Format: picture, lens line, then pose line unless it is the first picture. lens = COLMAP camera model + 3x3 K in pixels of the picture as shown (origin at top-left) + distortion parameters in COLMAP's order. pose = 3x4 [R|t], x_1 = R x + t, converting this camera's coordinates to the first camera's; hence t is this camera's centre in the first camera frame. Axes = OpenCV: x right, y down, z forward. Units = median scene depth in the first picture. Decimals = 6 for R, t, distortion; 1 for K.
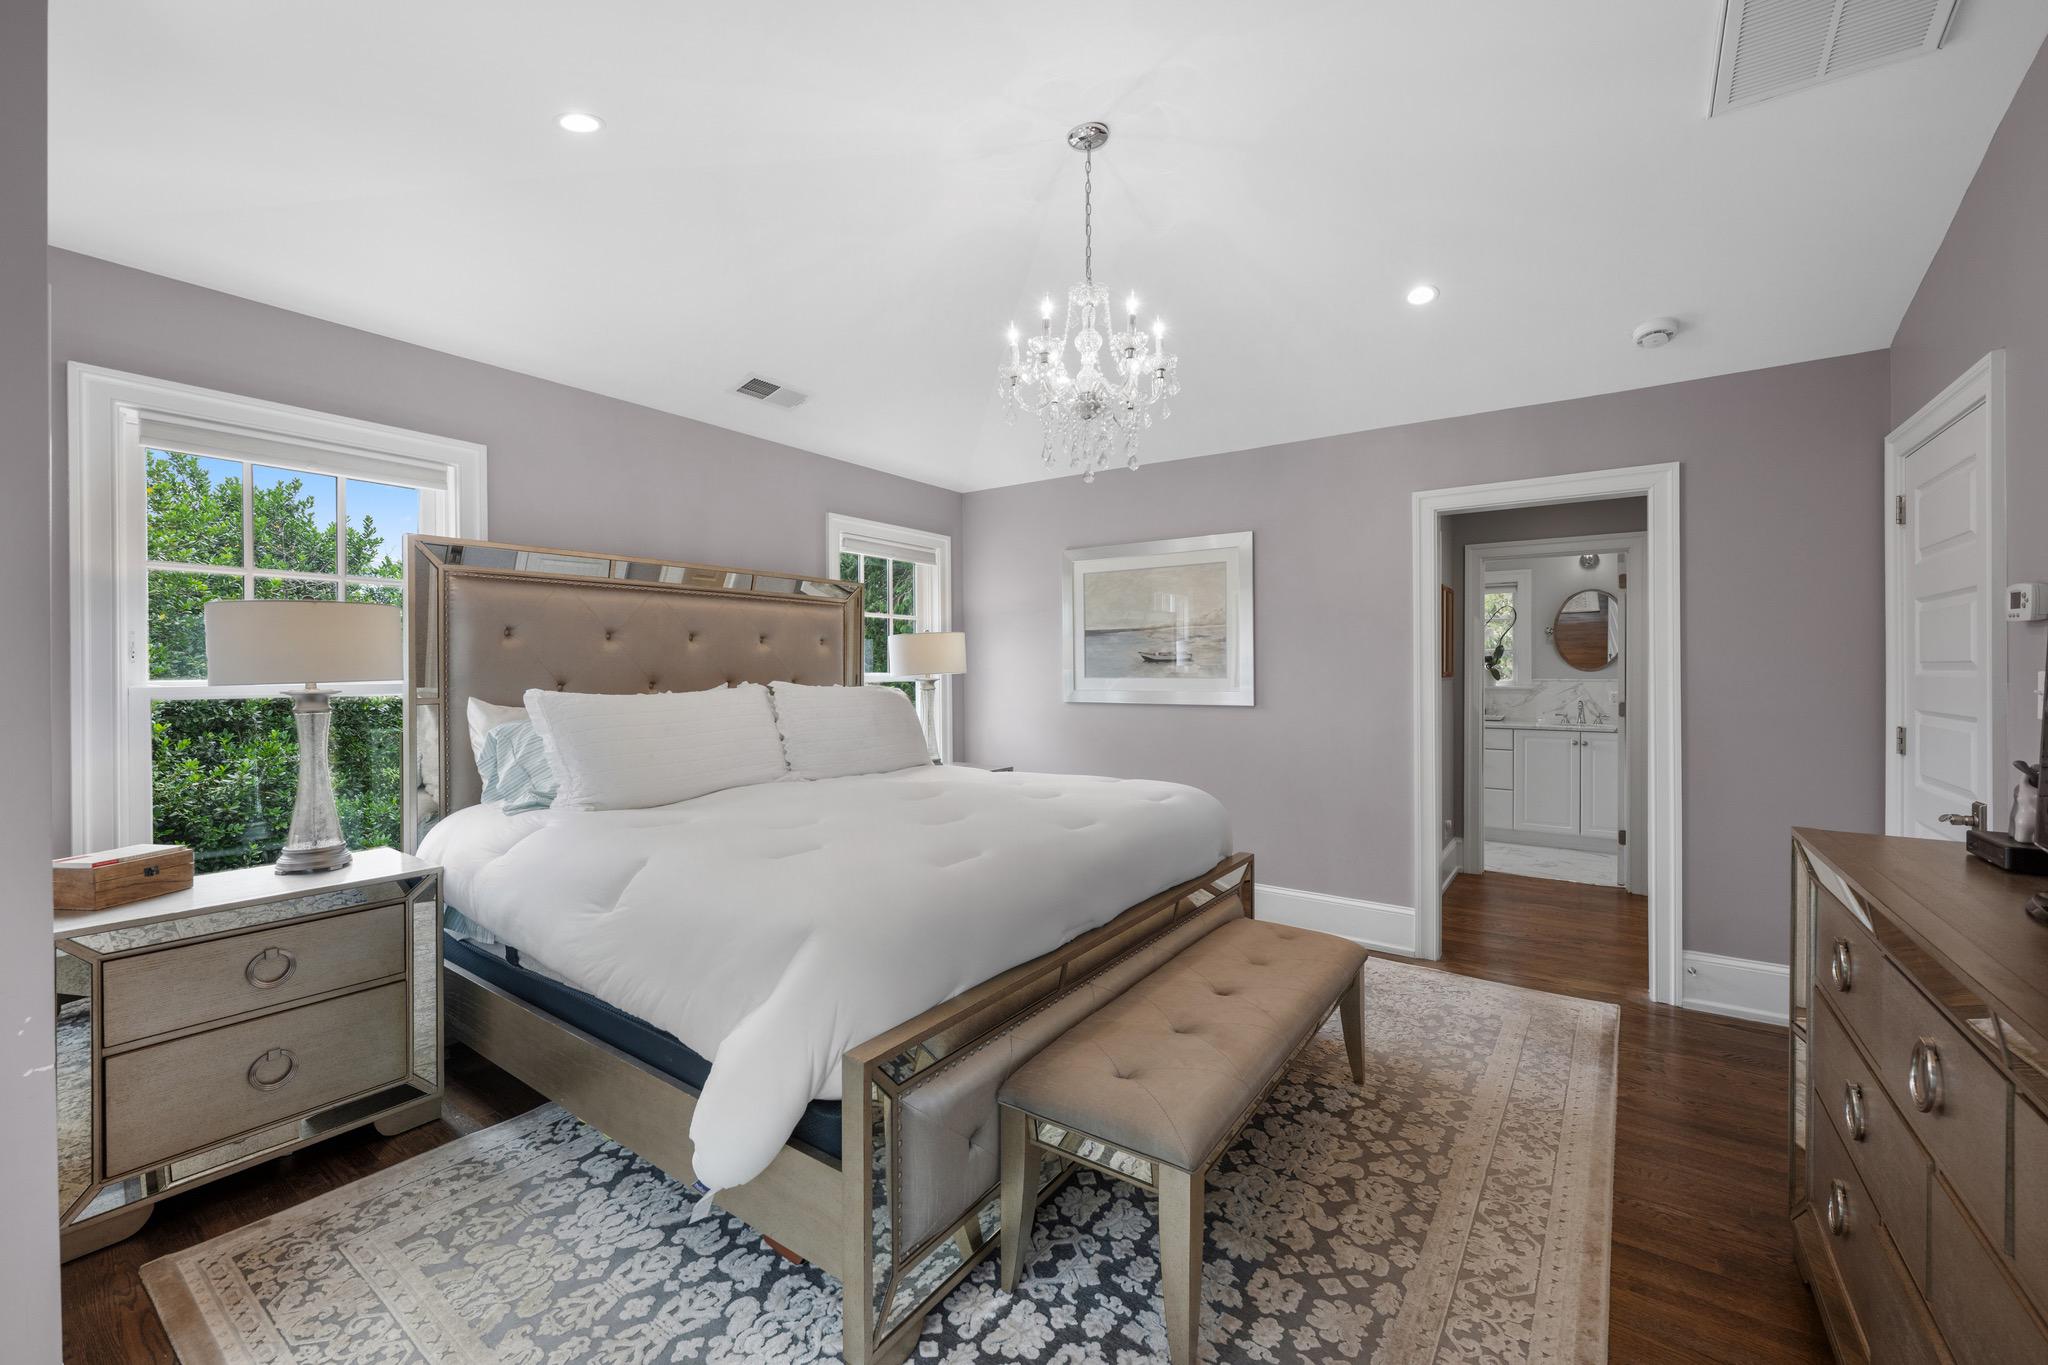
lens RADIAL K [[811.3, 0, 1024.2], [0, 811.3, 678.7], [0, 0, 1]] dist [-0.003764, 0.001198]
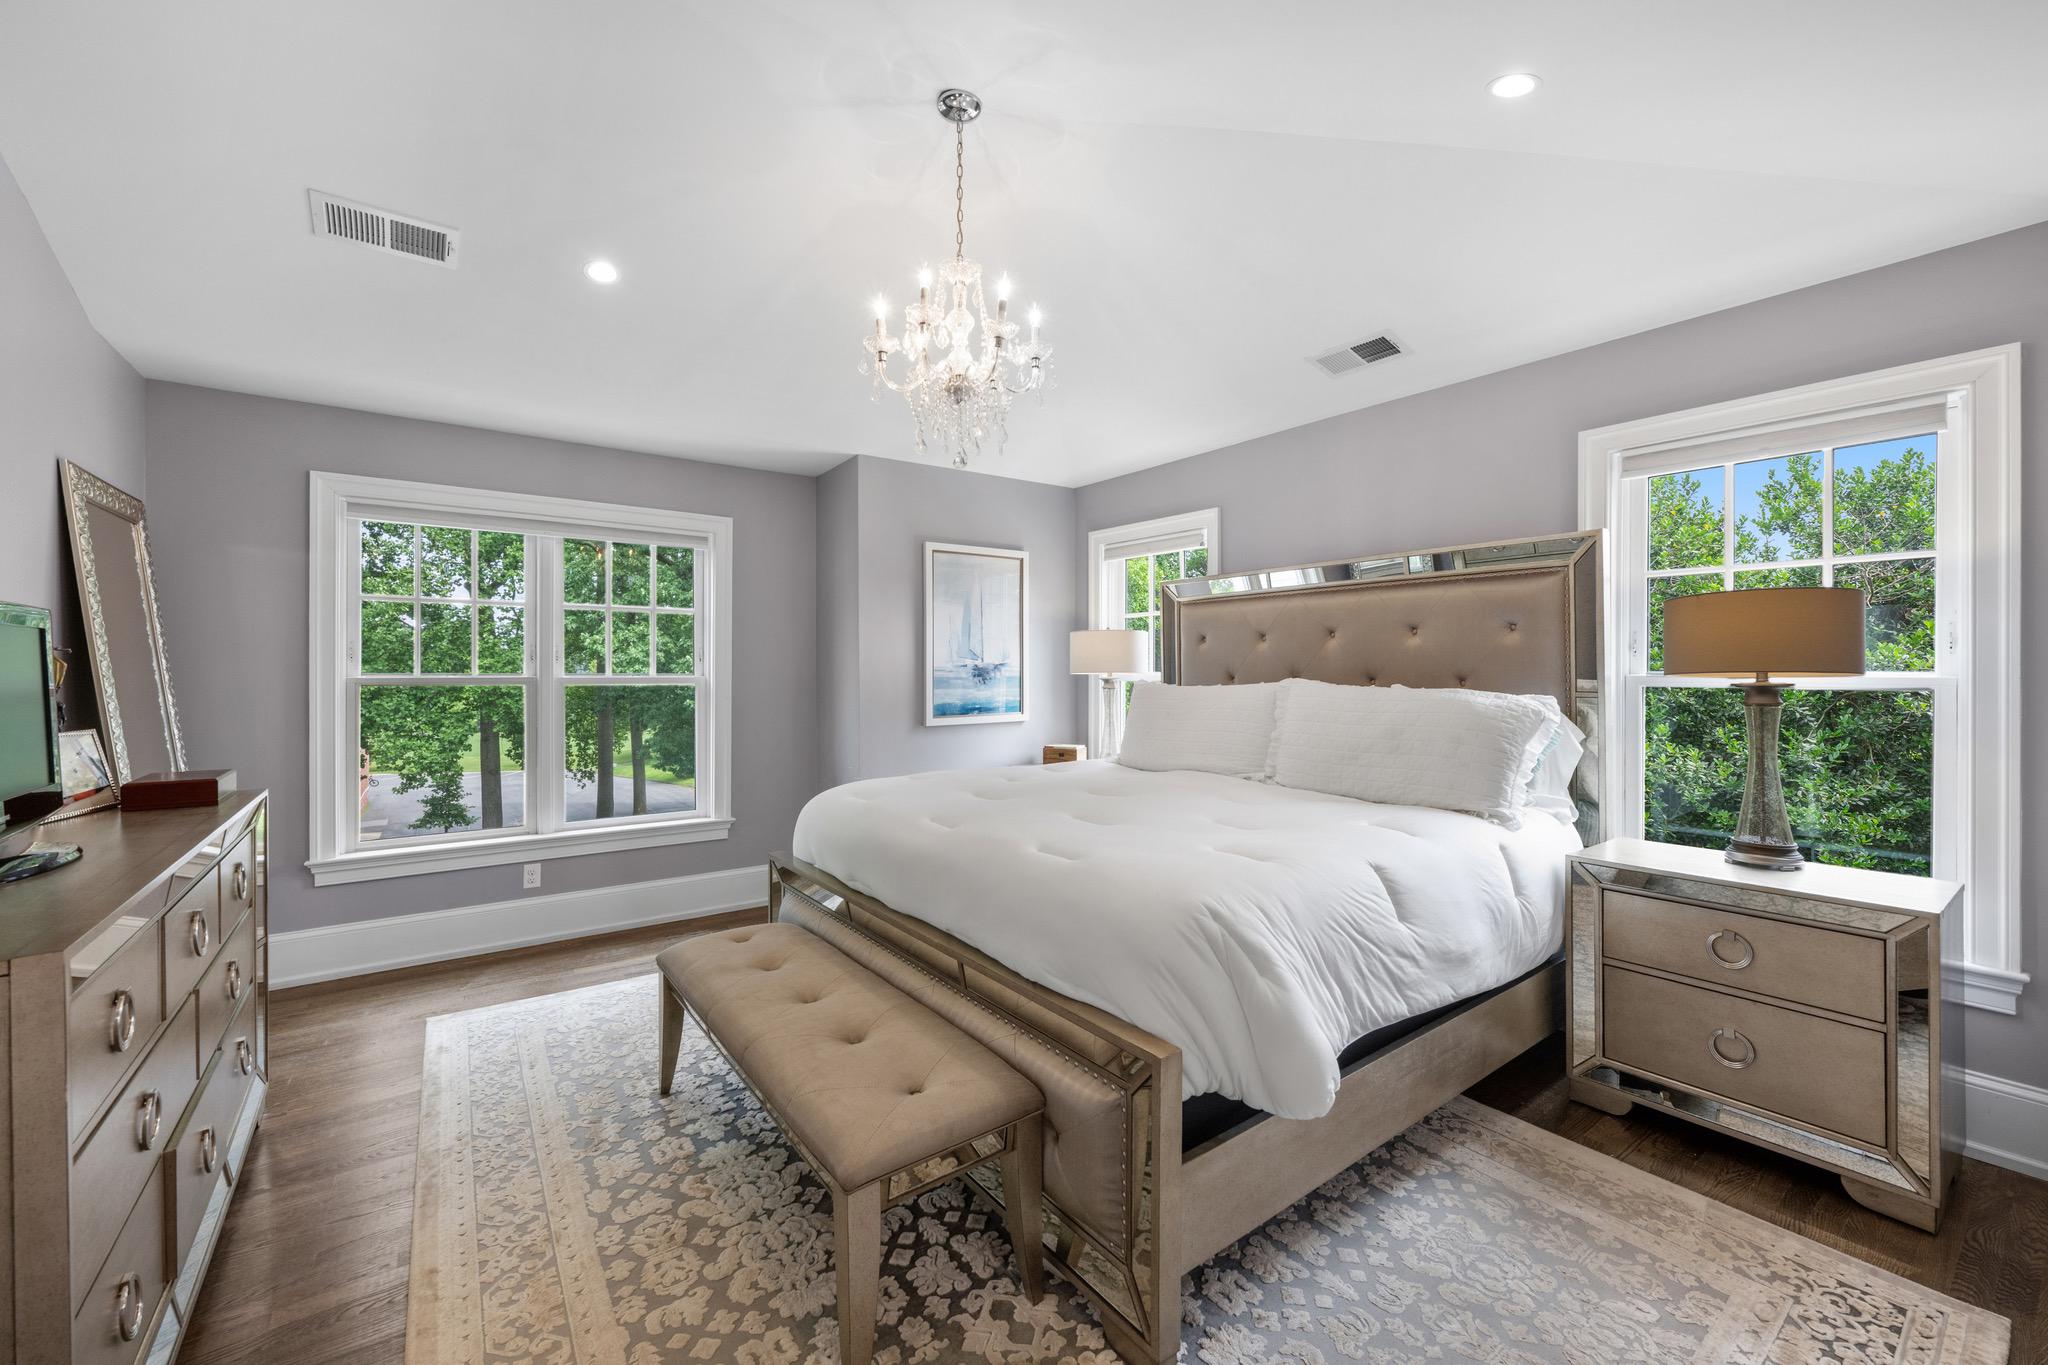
lens RADIAL K [[811.3, 0, 1023.6], [0, 811.3, 667.1], [0, 0, 1]] dist [-0.003764, 0.001198]
pose [[-0.305863, 0.006031, -0.952056, 1.124797], [-0.005164, 0.999955, 0.007993, -0.025435], [0.952062, 0.007361, -0.305818, 1.584551]]
